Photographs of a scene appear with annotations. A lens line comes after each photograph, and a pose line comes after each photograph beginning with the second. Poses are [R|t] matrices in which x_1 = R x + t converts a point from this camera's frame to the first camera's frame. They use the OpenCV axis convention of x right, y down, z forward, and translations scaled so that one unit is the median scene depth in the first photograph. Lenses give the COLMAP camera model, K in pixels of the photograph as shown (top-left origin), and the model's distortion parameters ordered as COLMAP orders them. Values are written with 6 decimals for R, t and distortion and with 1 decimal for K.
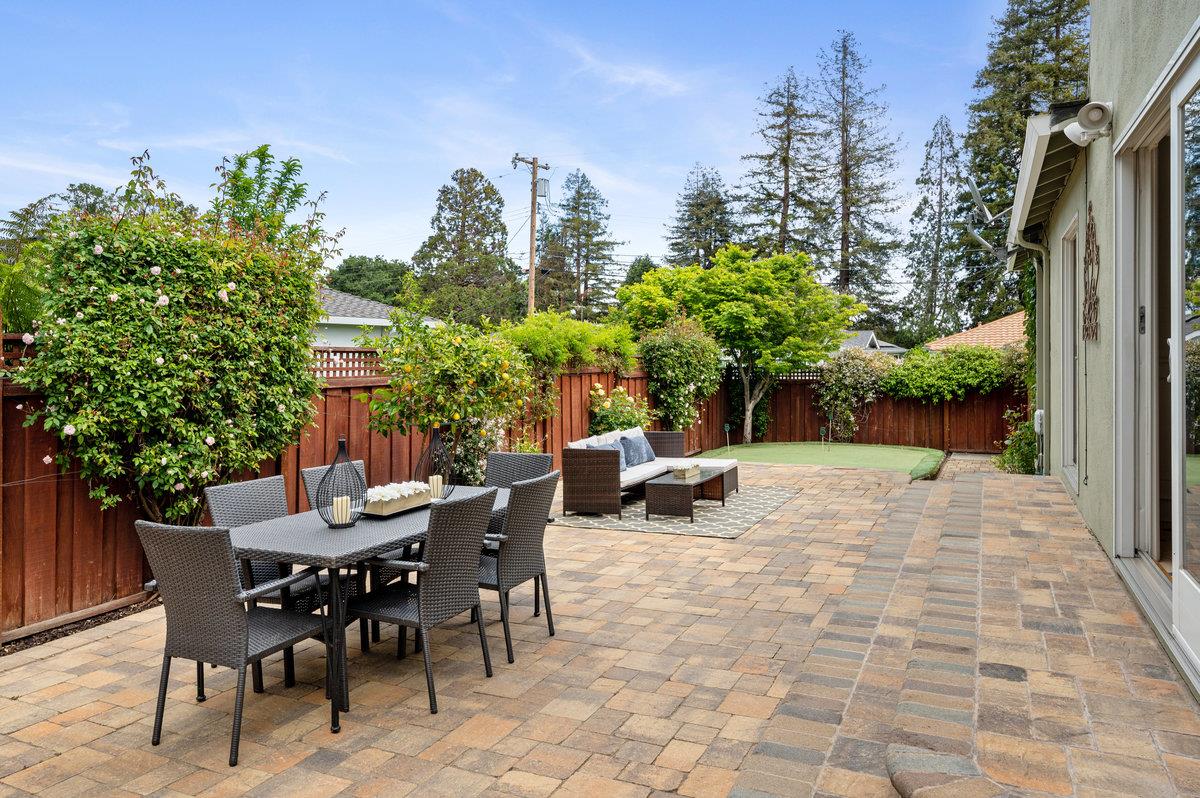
lens RADIAL K [[838.7, 0, 616.3], [0, 838.7, 385.5], [0, 0, 1]] dist [-0.003128, -0.004966]
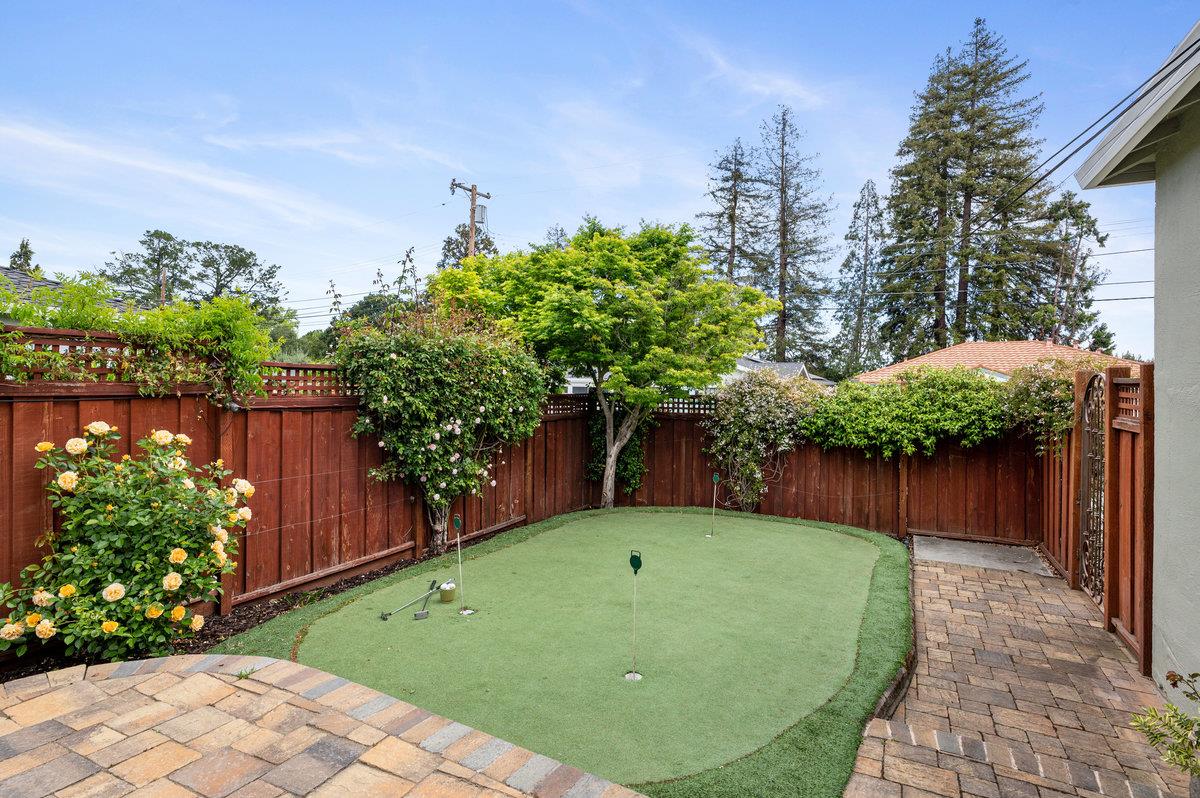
lens RADIAL K [[573.5, 0, 627.6], [0, 573.5, 383.4], [0, 0, 1]] dist [-0.000389, -0.001342]
pose [[0.999643, 0.024344, -0.010986, 0.077105], [-0.024748, 0.998961, -0.038262, -0.005551], [0.010043, 0.038520, 0.999207, 0.230966]]
